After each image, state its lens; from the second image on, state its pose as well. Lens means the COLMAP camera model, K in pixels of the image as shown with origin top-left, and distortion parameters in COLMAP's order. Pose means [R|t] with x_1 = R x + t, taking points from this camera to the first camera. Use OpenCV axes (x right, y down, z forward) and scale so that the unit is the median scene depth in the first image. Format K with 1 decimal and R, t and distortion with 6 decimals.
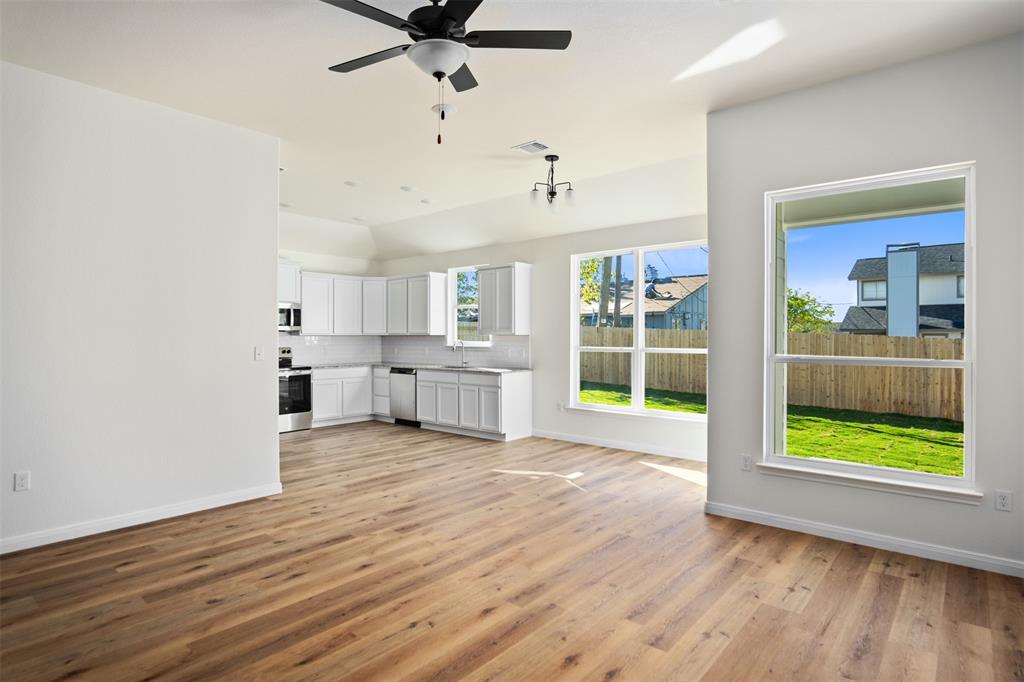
lens RADIAL K [[544.9, 0, 521.4], [0, 544.9, 339.0], [0, 0, 1]] dist [-0.035196, 0.009318]
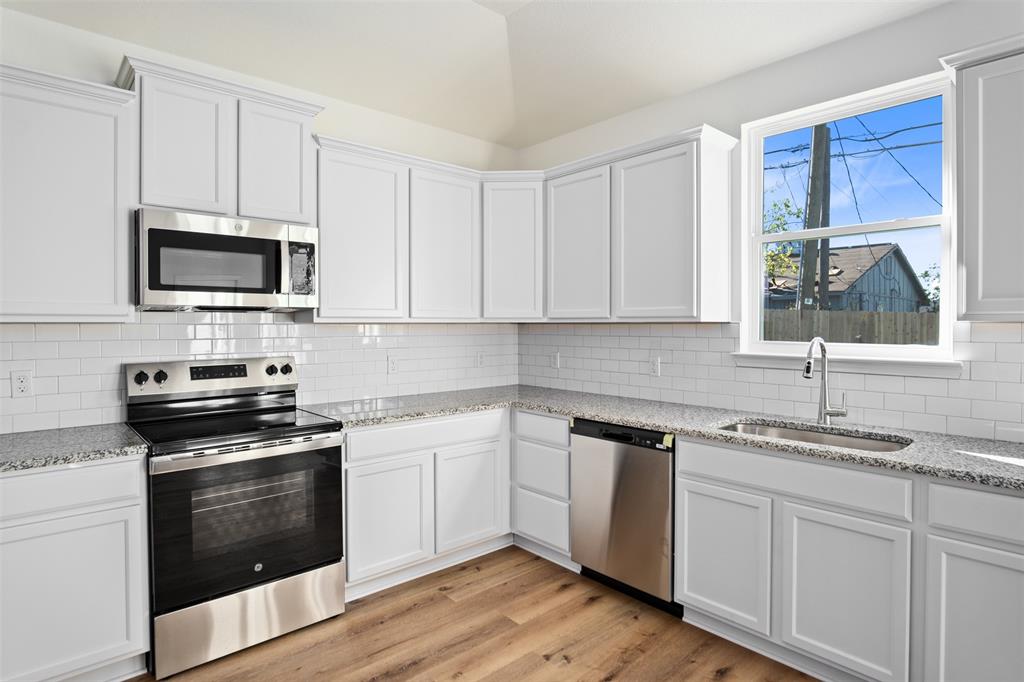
lens RADIAL K [[544.9, 0, 516.7], [0, 544.9, 329.9], [0, 0, 1]] dist [-0.035196, 0.009318]
pose [[0.990374, 0.001136, -0.138415, -0.377030], [-0.000369, 0.999984, 0.005567, -0.006969], [0.138419, -0.005463, 0.990359, 1.087453]]
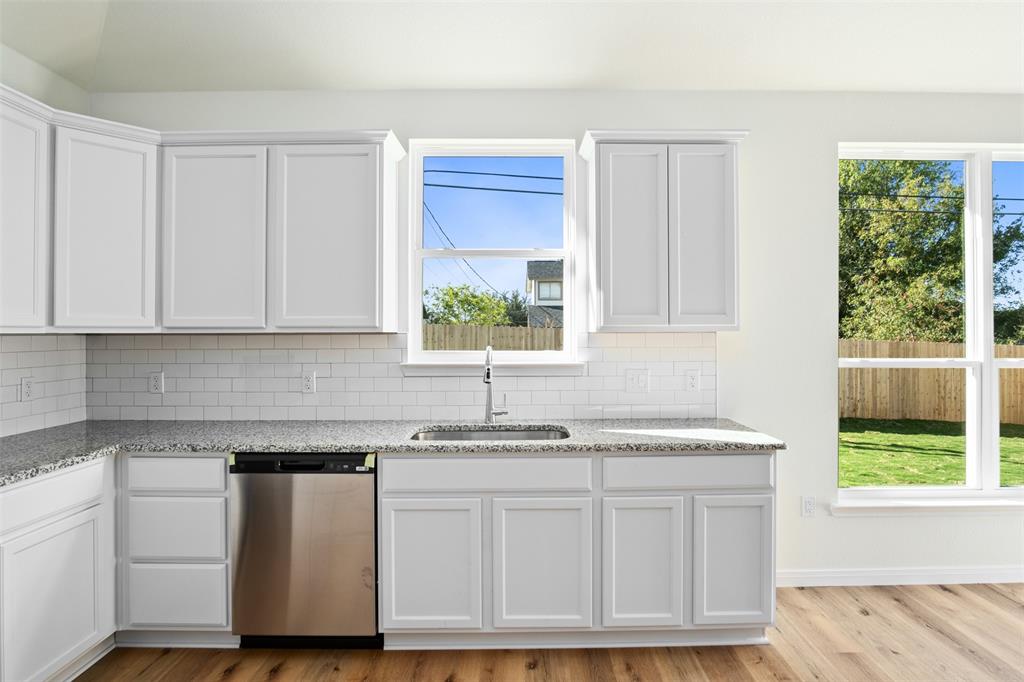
lens RADIAL K [[544.9, 0, 520.0], [0, 544.9, 330.4], [0, 0, 1]] dist [-0.035196, 0.009318]
pose [[0.763500, 0.001338, 0.645806, -0.503468], [0.006279, 0.999935, -0.009496, -0.008128], [-0.645777, 0.011305, 0.763443, 1.162447]]
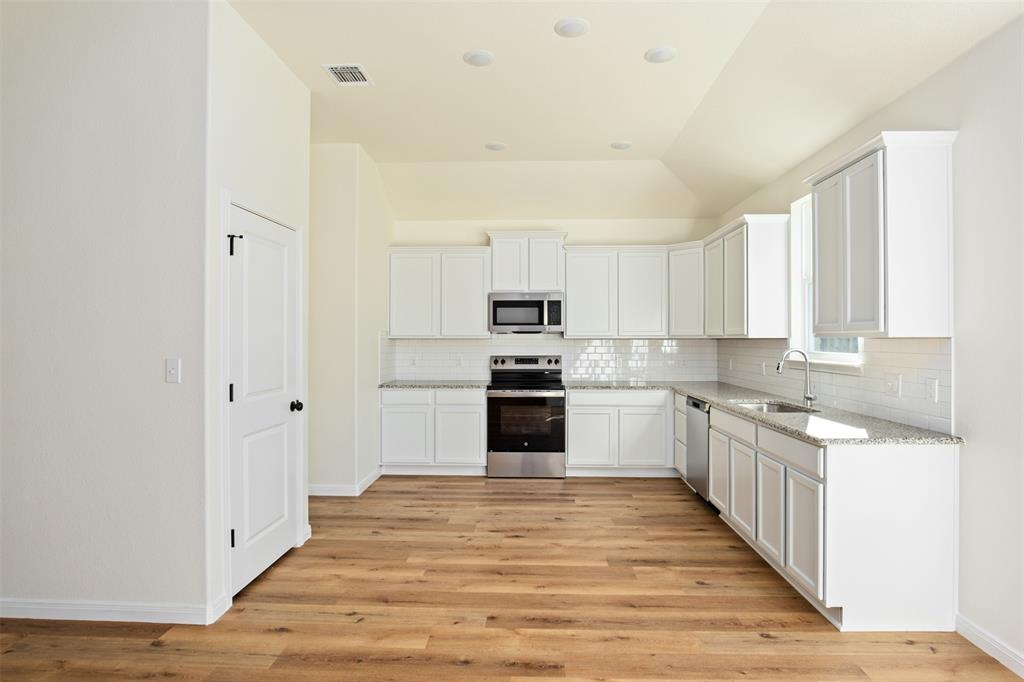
lens RADIAL K [[544.9, 0, 517.3], [0, 544.9, 337.4], [0, 0, 1]] dist [-0.035196, 0.009318]
pose [[0.612601, -0.001883, -0.790390, 0.167364], [-0.004578, 0.999972, -0.005931, -0.006364], [0.790379, 0.007252, 0.612575, 0.842002]]
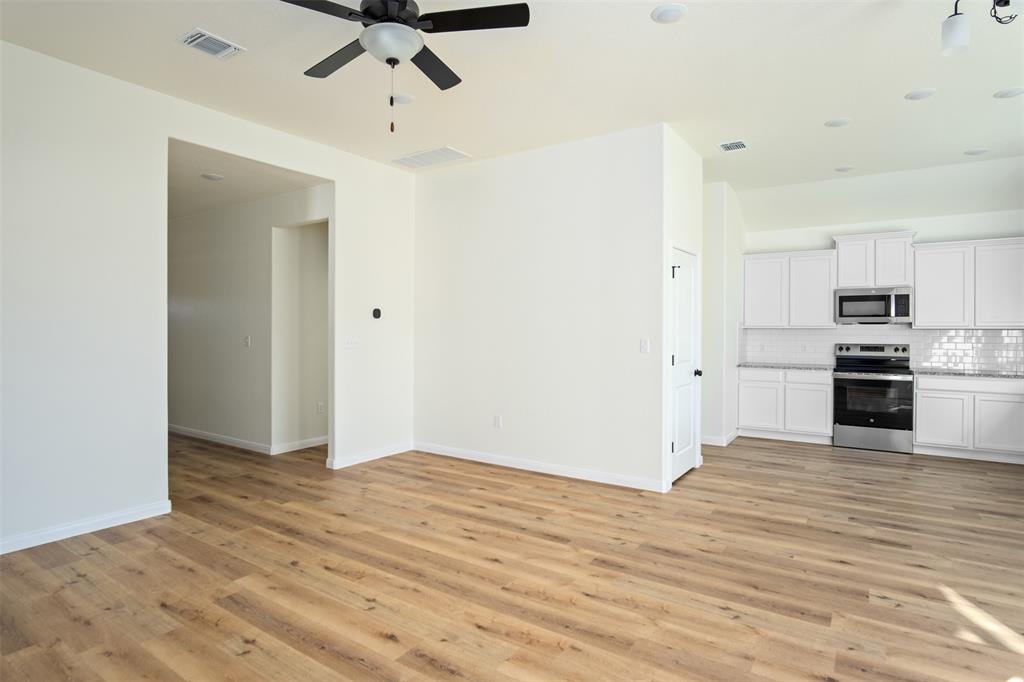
lens RADIAL K [[544.9, 0, 514.8], [0, 544.9, 331.8], [0, 0, 1]] dist [-0.035196, 0.009318]
pose [[0.108626, 0.006525, -0.994061, 0.443108], [-0.007985, 0.999952, 0.005691, -0.003872], [0.994051, 0.007320, 0.108673, 0.582730]]
